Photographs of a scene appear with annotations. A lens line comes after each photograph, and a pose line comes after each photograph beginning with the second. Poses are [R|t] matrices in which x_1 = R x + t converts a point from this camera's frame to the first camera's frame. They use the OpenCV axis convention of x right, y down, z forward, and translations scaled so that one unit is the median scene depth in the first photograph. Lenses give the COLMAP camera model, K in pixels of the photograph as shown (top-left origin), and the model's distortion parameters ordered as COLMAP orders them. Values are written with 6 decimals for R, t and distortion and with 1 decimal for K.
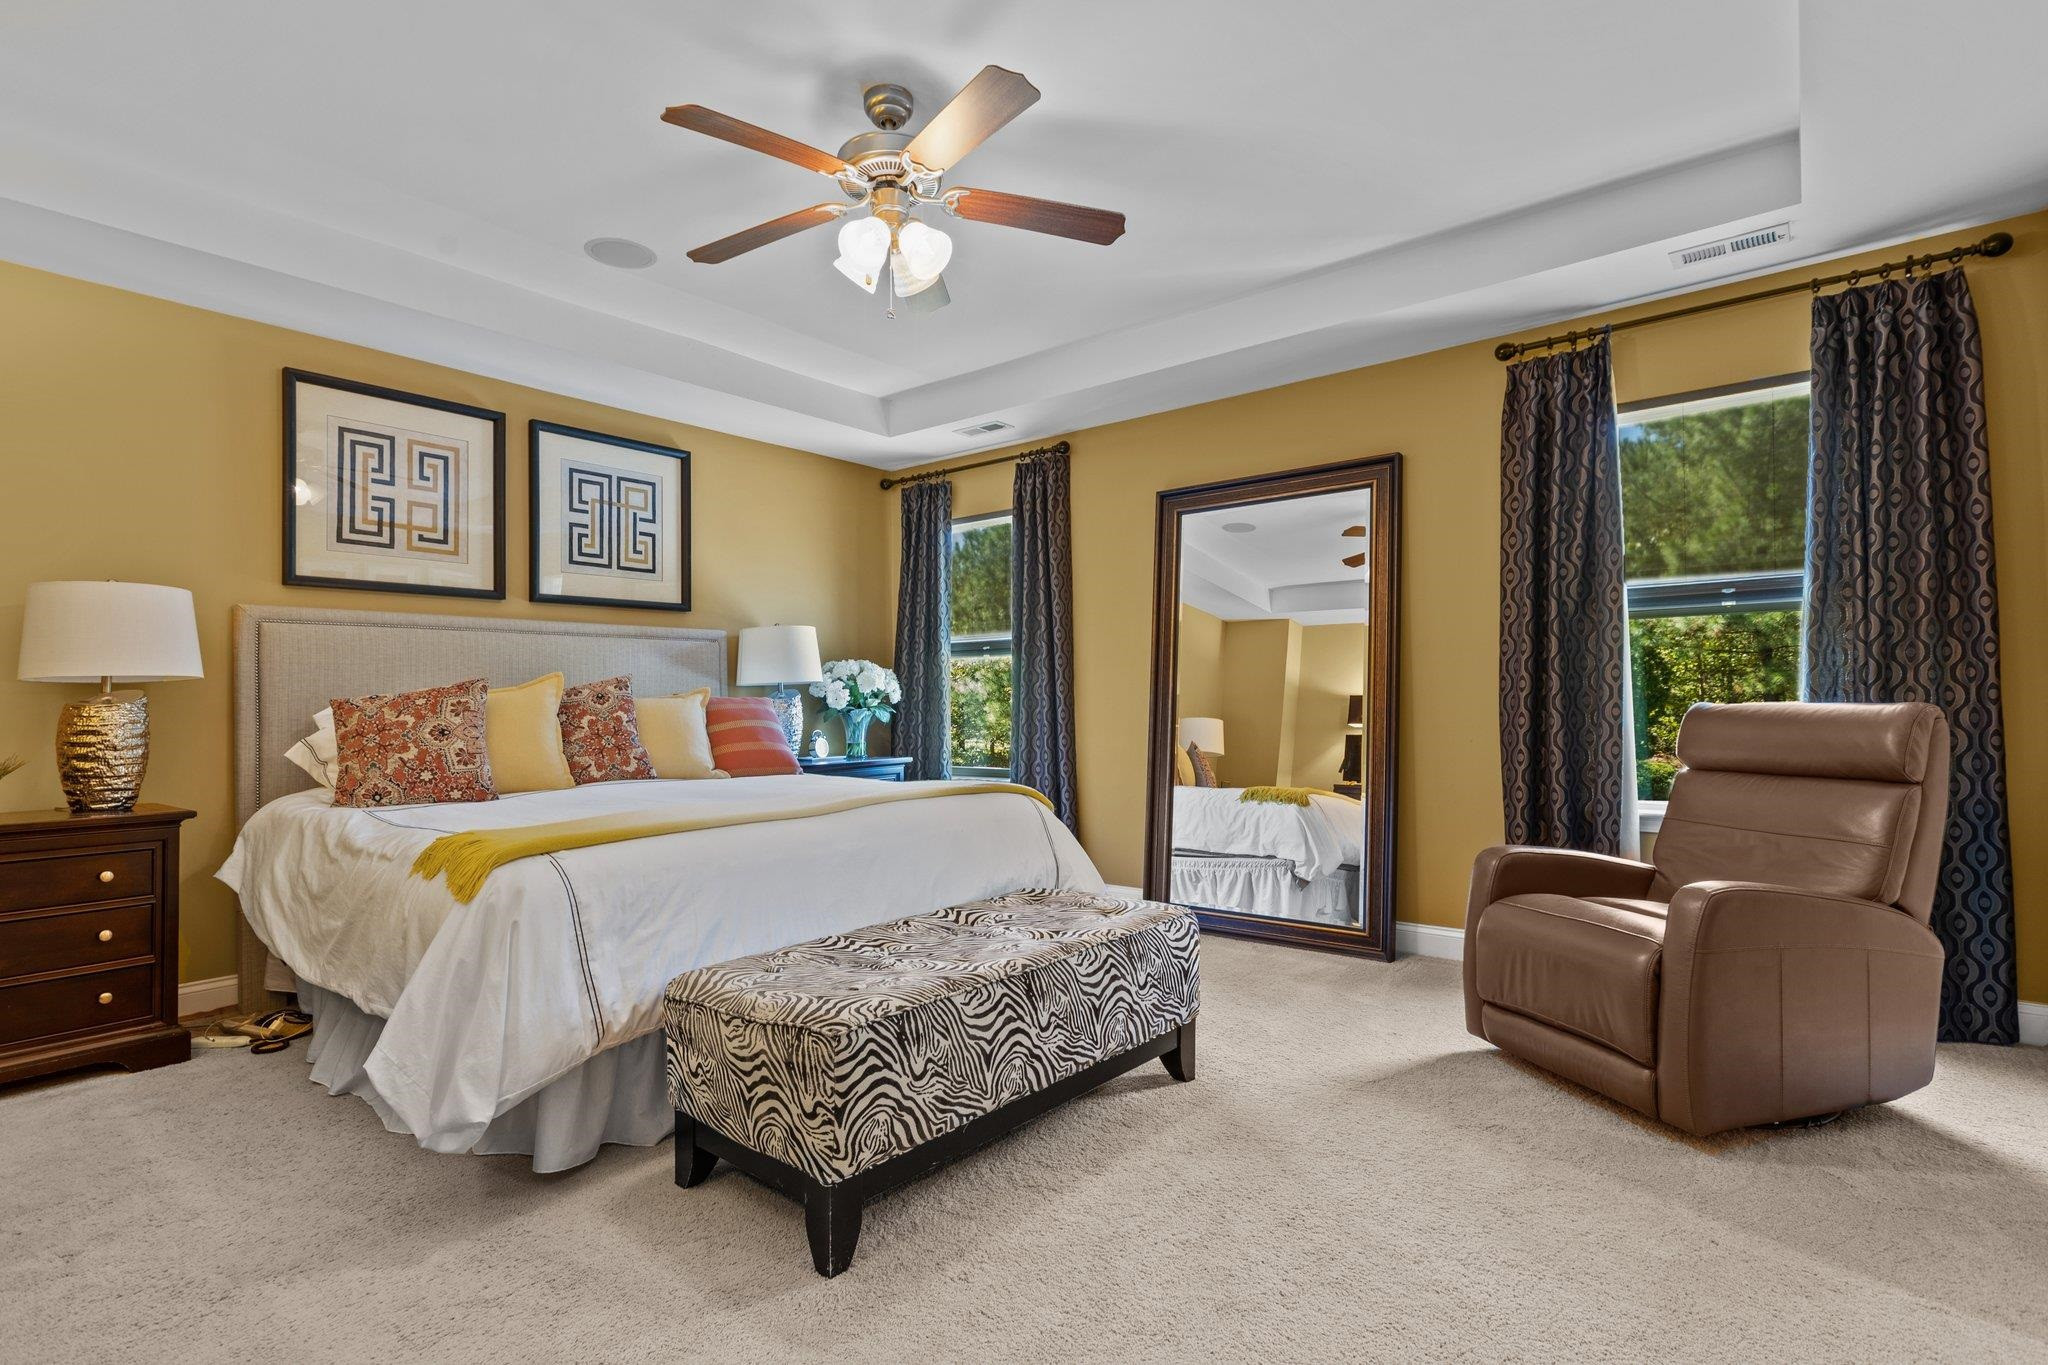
lens RADIAL K [[974.1, 0, 1025.6], [0, 974.1, 693.2], [0, 0, 1]] dist [-0.003581, 0.002116]
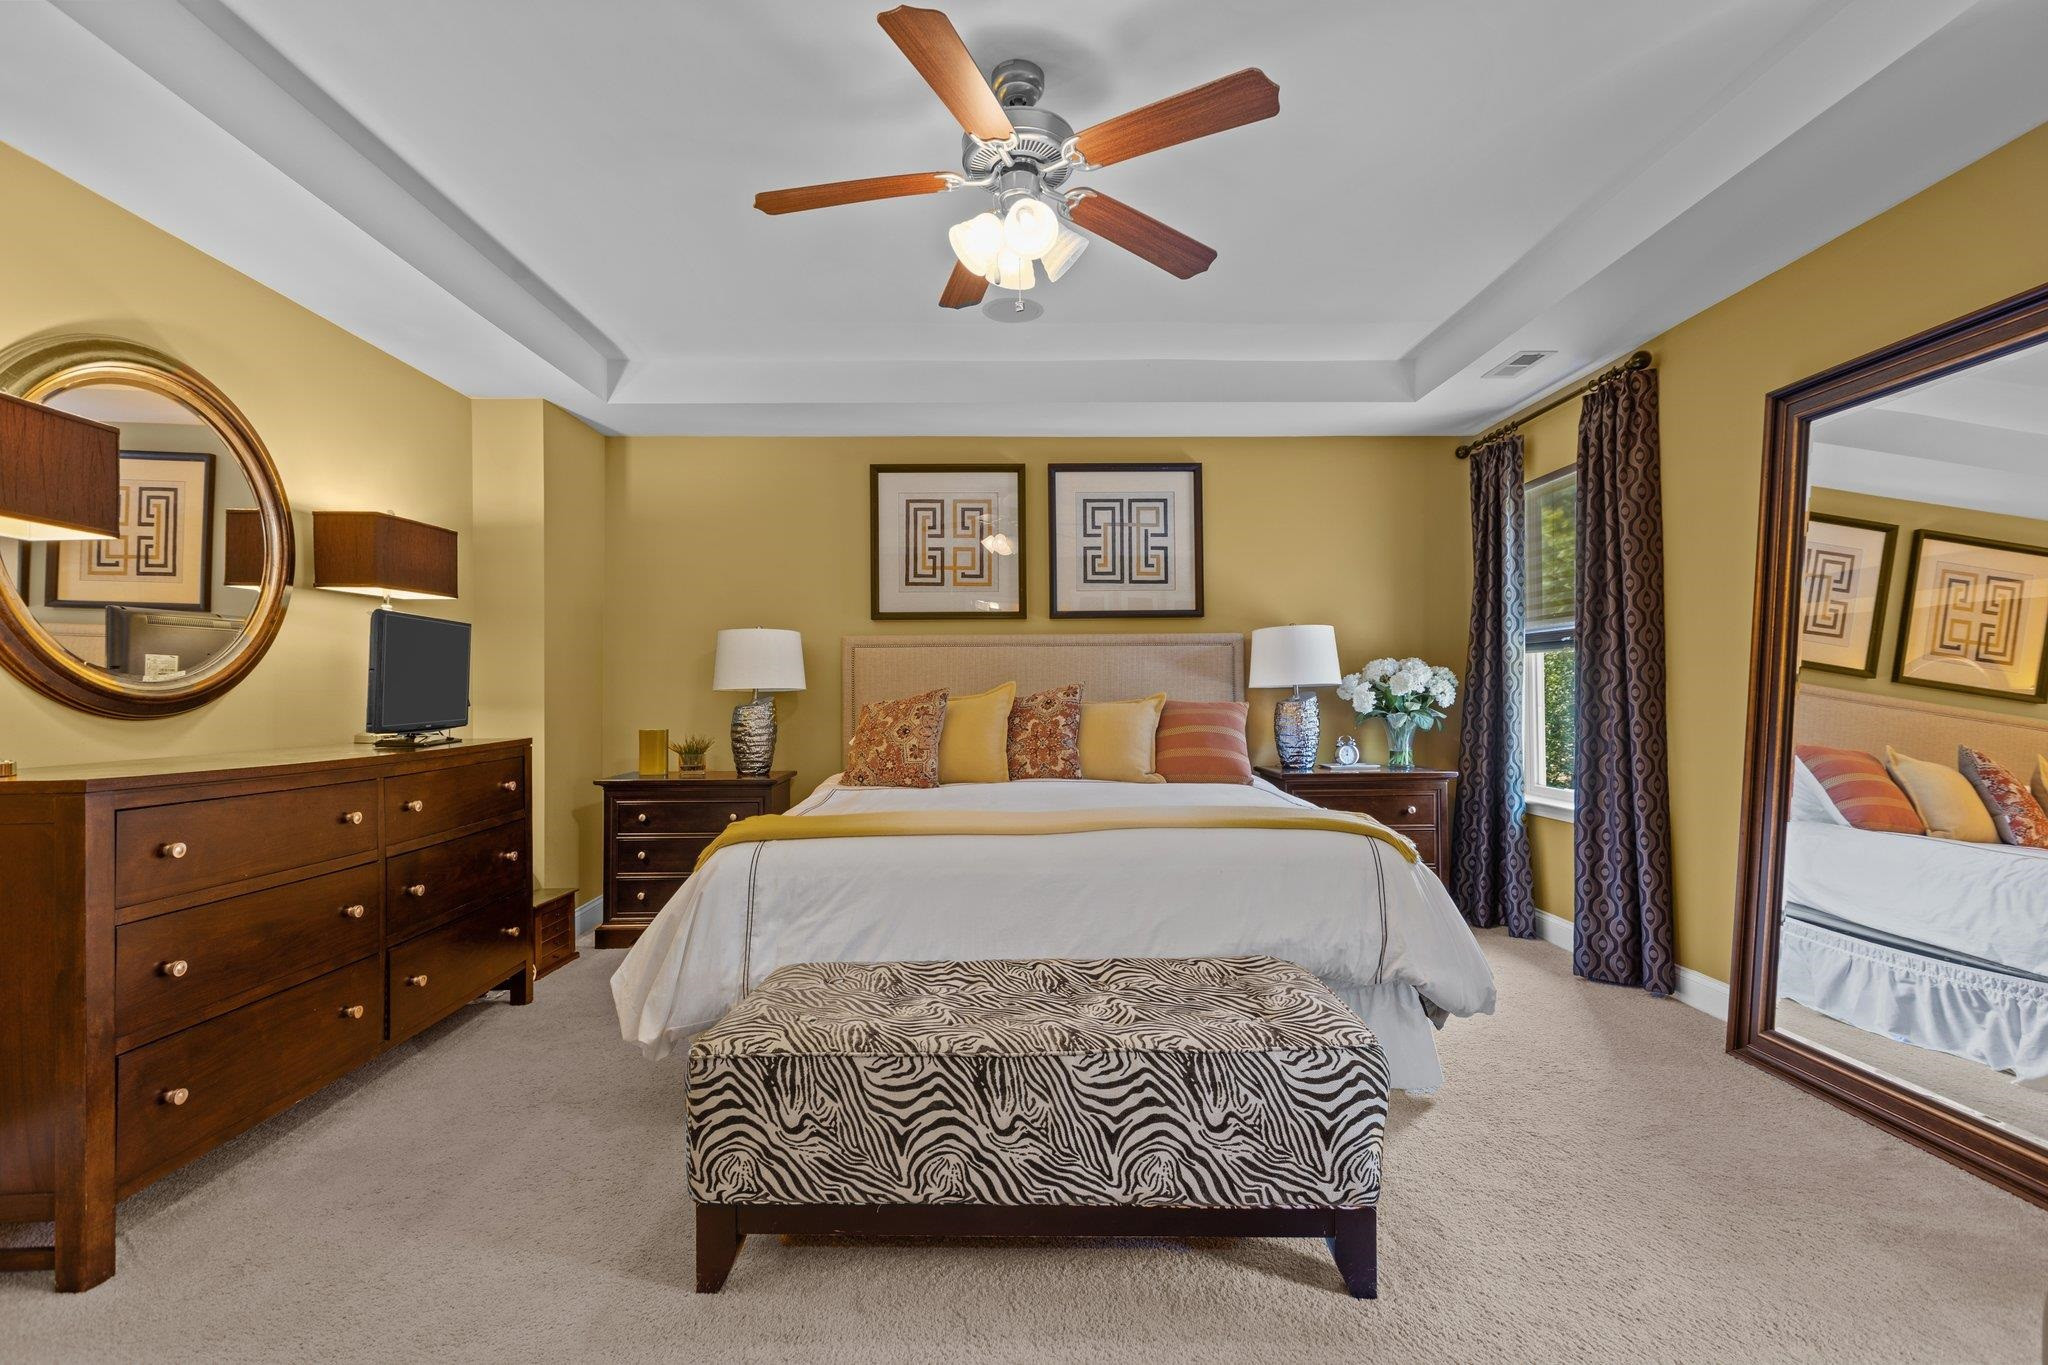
lens RADIAL K [[913.3, 0, 1022.9], [0, 913.3, 682.2], [0, 0, 1]] dist [0.004087, -0.001379]
pose [[0.656387, -0.002133, -0.754421, 0.363405], [0.003848, 0.999992, 0.000520, -0.021694], [0.754415, -0.003245, 0.656390, 0.298817]]
